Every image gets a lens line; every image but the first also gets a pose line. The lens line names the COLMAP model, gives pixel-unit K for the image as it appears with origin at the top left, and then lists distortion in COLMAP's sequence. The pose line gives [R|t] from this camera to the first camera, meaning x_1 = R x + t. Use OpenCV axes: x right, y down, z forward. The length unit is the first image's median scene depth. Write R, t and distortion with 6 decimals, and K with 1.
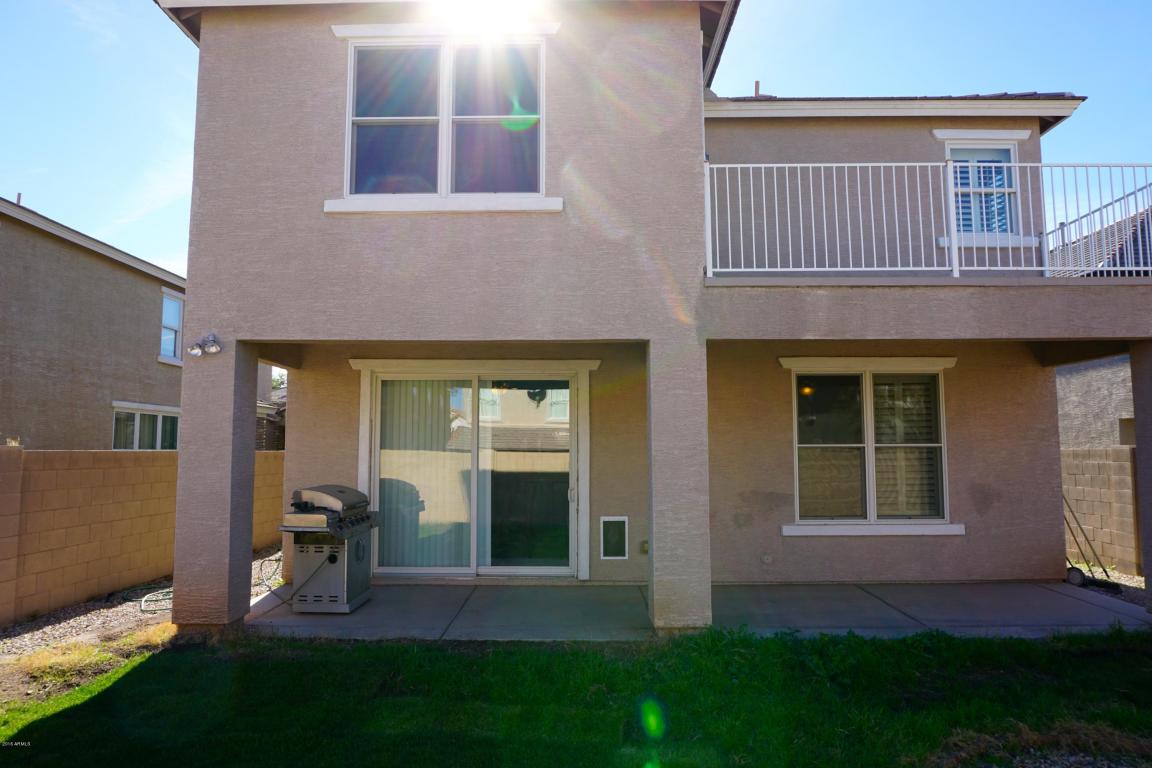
lens RADIAL K [[784.4, 0, 576.0], [0, 784.4, 384.0], [0, 0, 1]] dist [-0.035431, 0.007550]
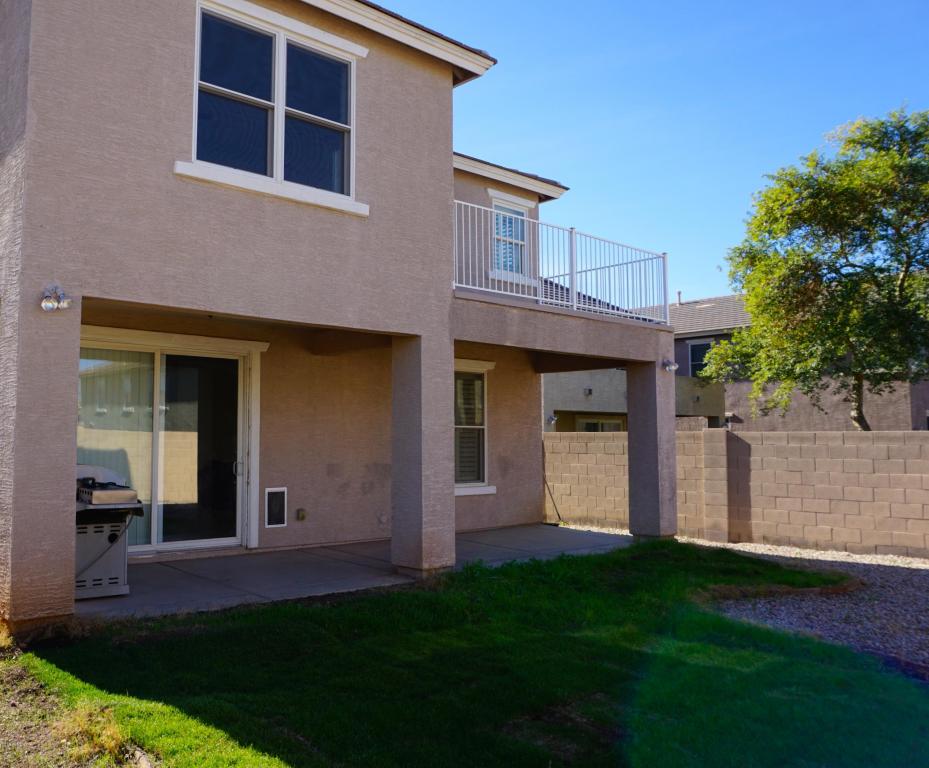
lens RADIAL K [[748.6, 0, 464.5], [0, 748.6, 384.0], [0, 0, 1]] dist [-0.030902, -0.000326]
pose [[0.767500, 0.050088, 0.639089, -0.595012], [-0.062129, 0.998062, -0.003609, 0.018412], [-0.638031, -0.036936, 0.769124, 0.060790]]
